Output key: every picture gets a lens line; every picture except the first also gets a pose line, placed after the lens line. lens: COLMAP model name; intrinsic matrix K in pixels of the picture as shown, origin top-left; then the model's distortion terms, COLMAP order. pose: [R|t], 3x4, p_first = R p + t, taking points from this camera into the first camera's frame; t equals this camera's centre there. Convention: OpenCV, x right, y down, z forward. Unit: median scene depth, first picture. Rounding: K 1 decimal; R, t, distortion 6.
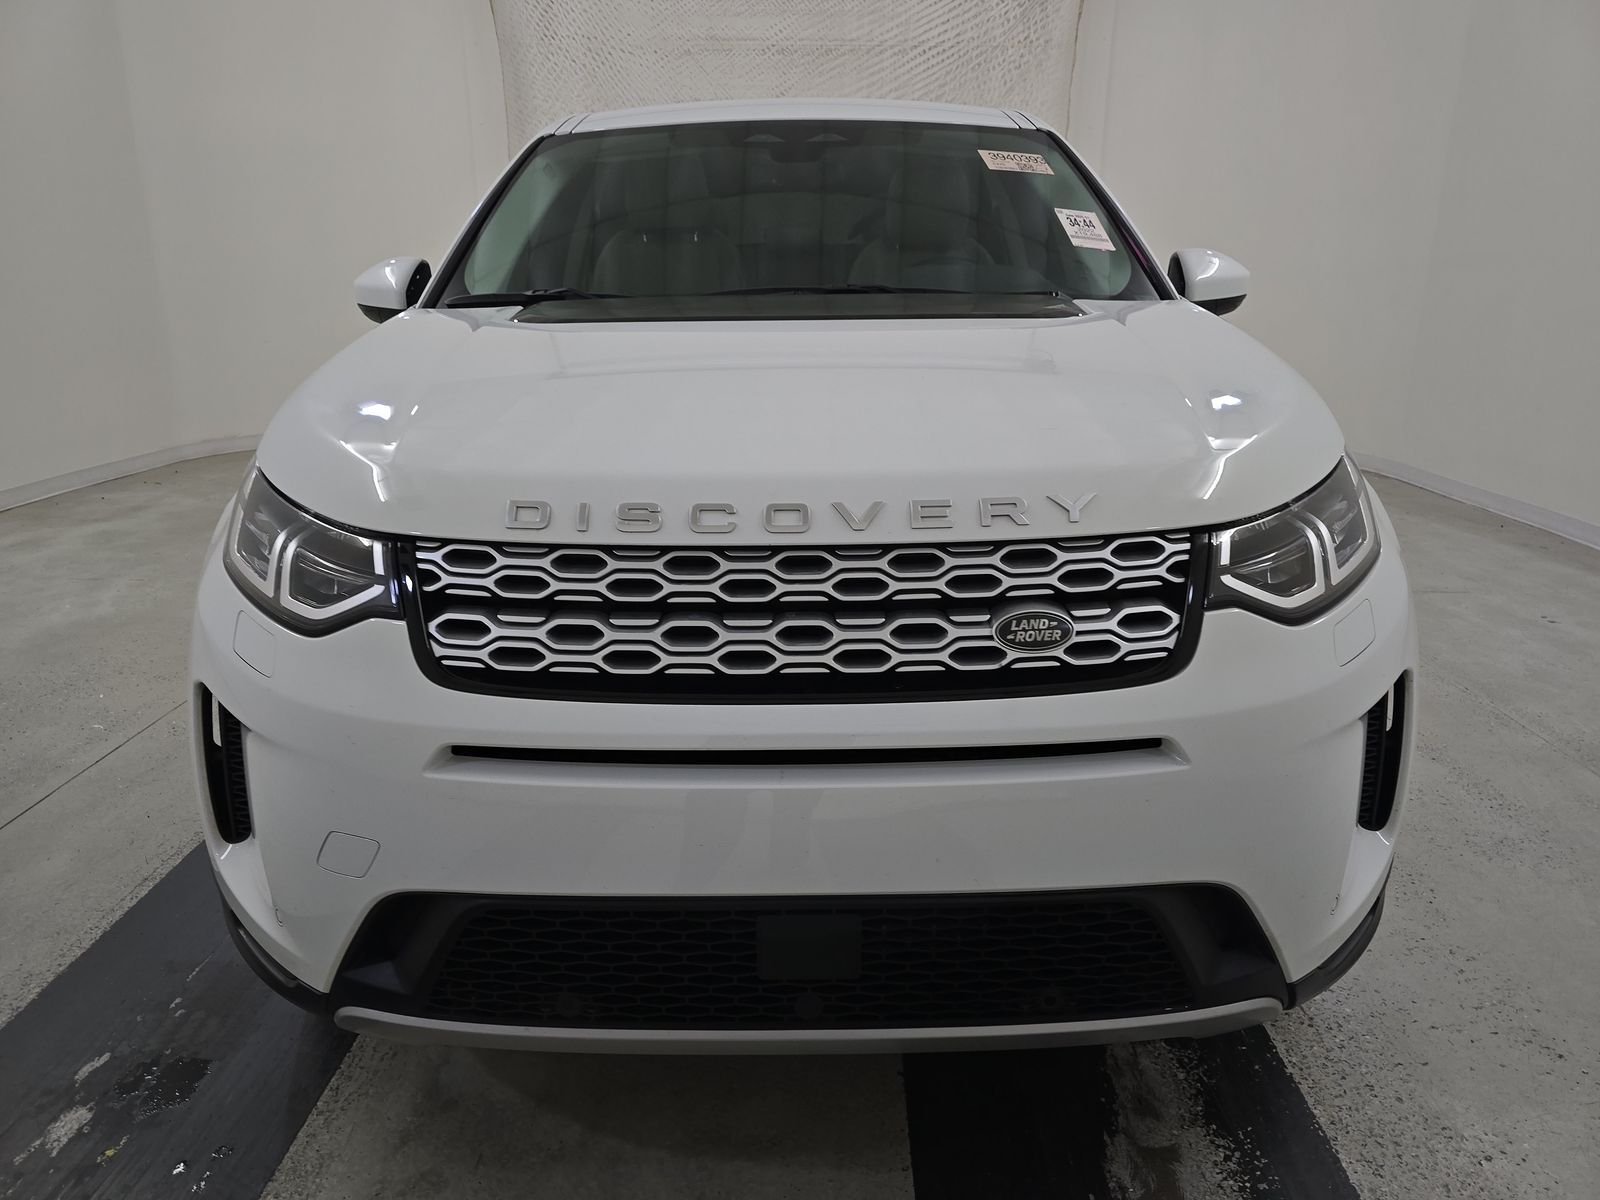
lens RADIAL K [[1076.0, 0, 800.0], [0, 1076.0, 600.0], [0, 0, 1]] dist [0.049111, -0.049335]
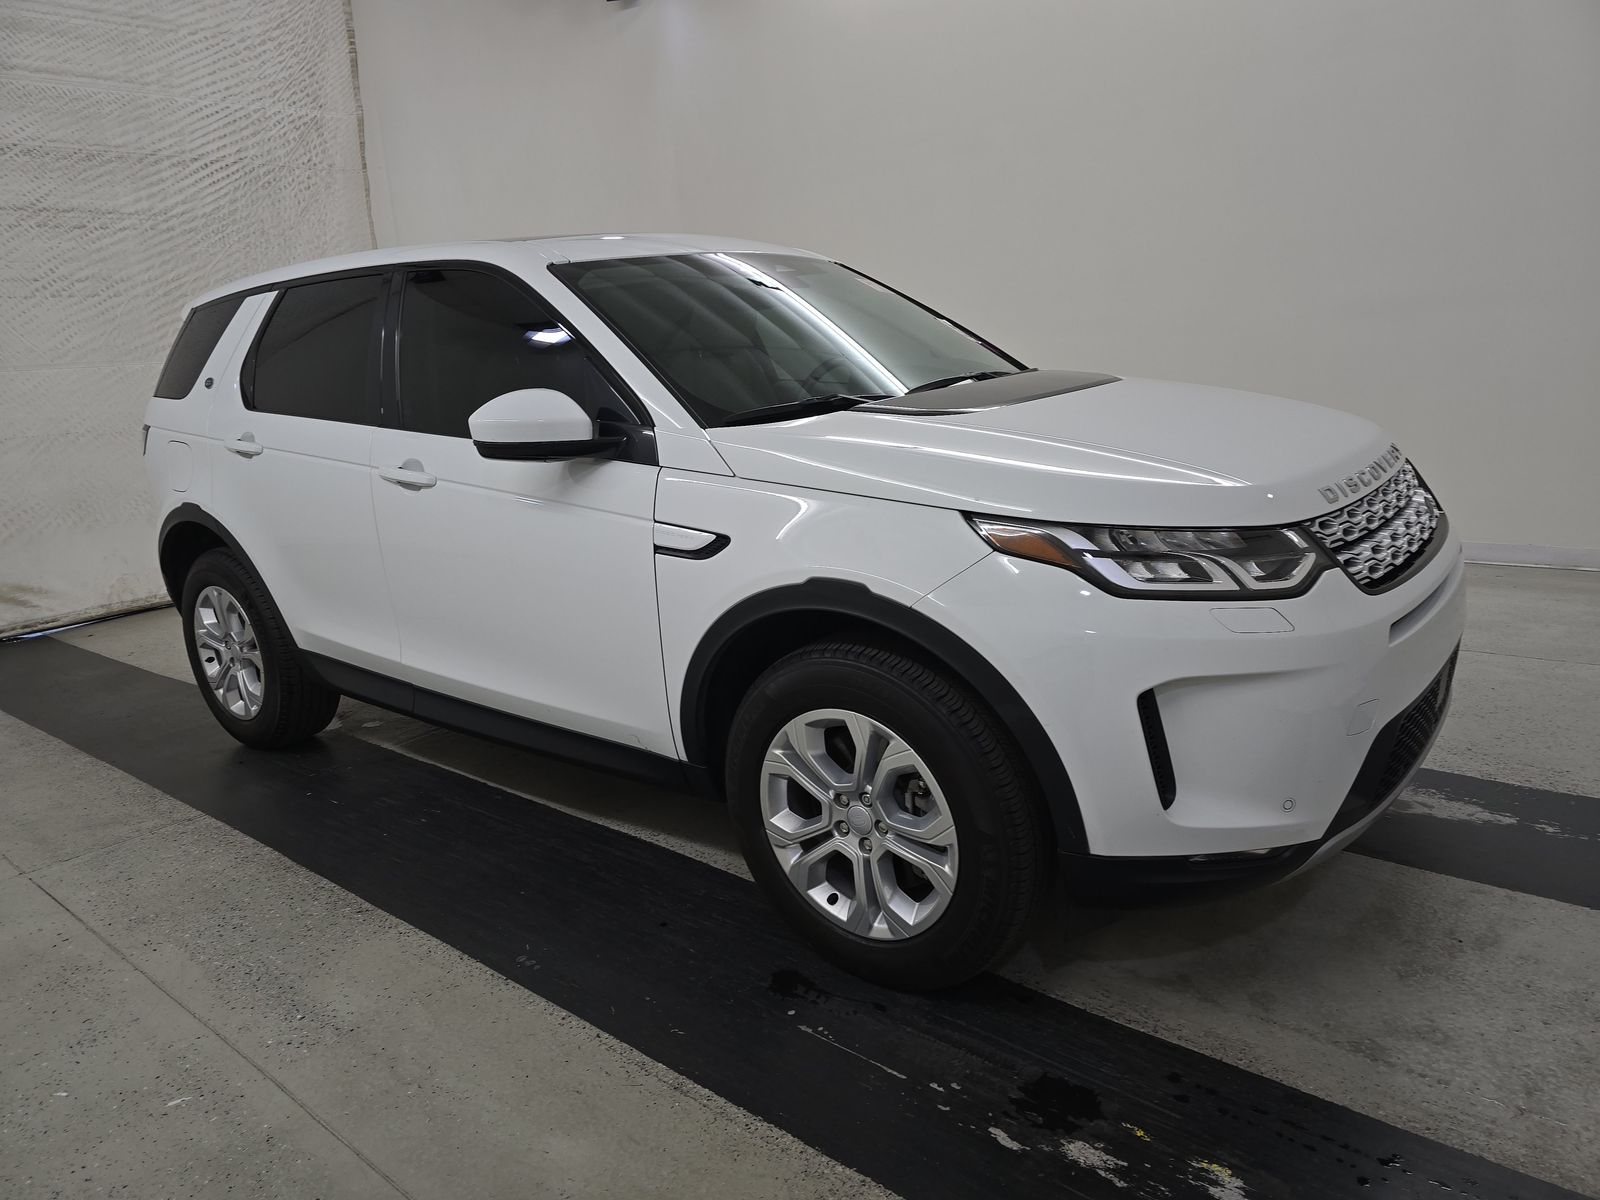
lens RADIAL K [[1076.0, 0, 800.0], [0, 1076.0, 600.0], [0, 0, 1]] dist [0.049111, -0.049335]
pose [[0.619976, -0.225046, 0.751655, -0.355994], [0.293845, 0.954862, 0.043519, -0.040813], [-0.727520, 0.193889, 0.658120, 0.089419]]
